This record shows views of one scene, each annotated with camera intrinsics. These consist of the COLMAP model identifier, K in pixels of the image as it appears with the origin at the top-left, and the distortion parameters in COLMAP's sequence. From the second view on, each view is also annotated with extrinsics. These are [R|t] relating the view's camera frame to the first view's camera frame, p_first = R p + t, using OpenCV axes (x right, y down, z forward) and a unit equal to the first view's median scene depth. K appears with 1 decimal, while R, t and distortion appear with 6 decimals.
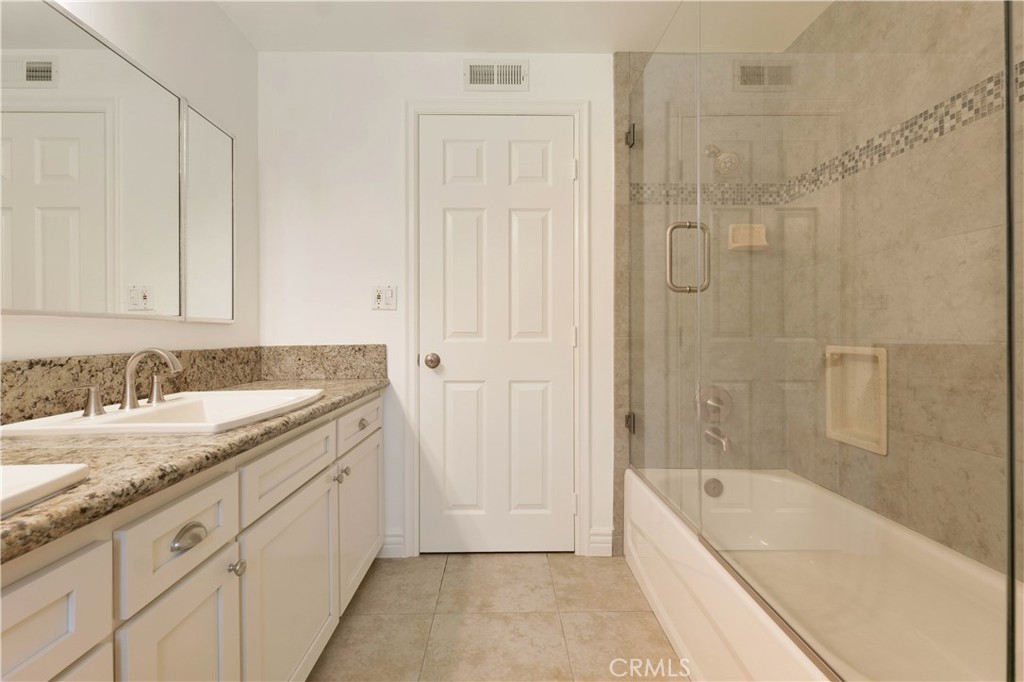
lens RADIAL K [[464.8, 0, 511.1], [0, 464.8, 335.3], [0, 0, 1]] dist [0.001324, 0.000521]
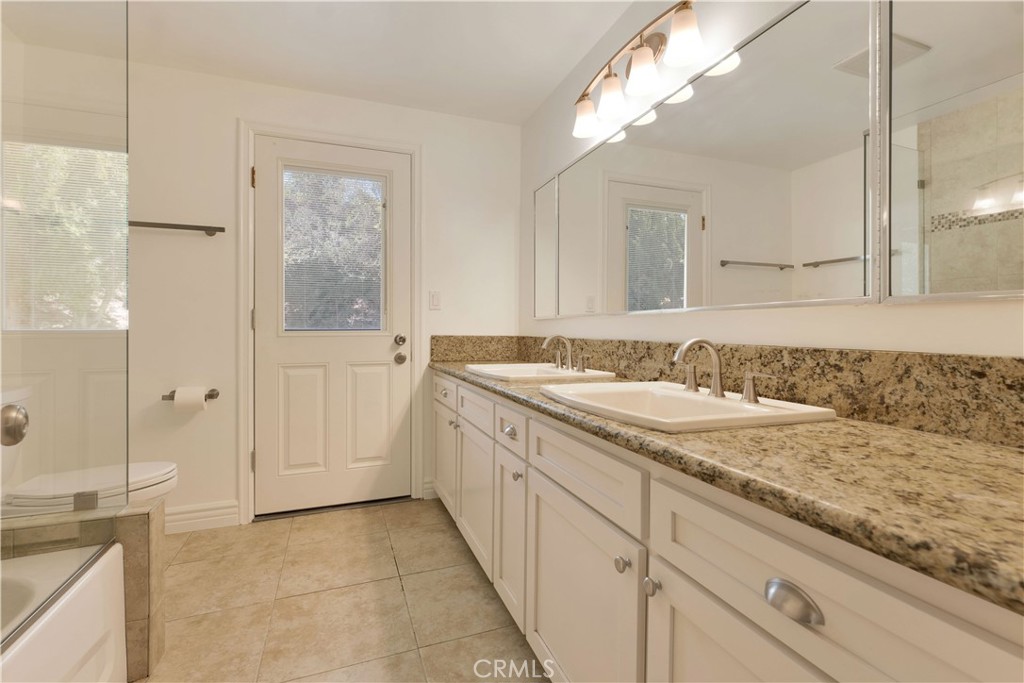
lens RADIAL K [[464.8, 0, 512.4], [0, 464.8, 332.0], [0, 0, 1]] dist [0.001324, 0.000521]
pose [[-0.941245, 0.004511, -0.337695, -0.033531], [-0.000703, 0.999882, 0.015318, -0.002345], [0.337725, 0.014656, -0.941131, 1.626286]]
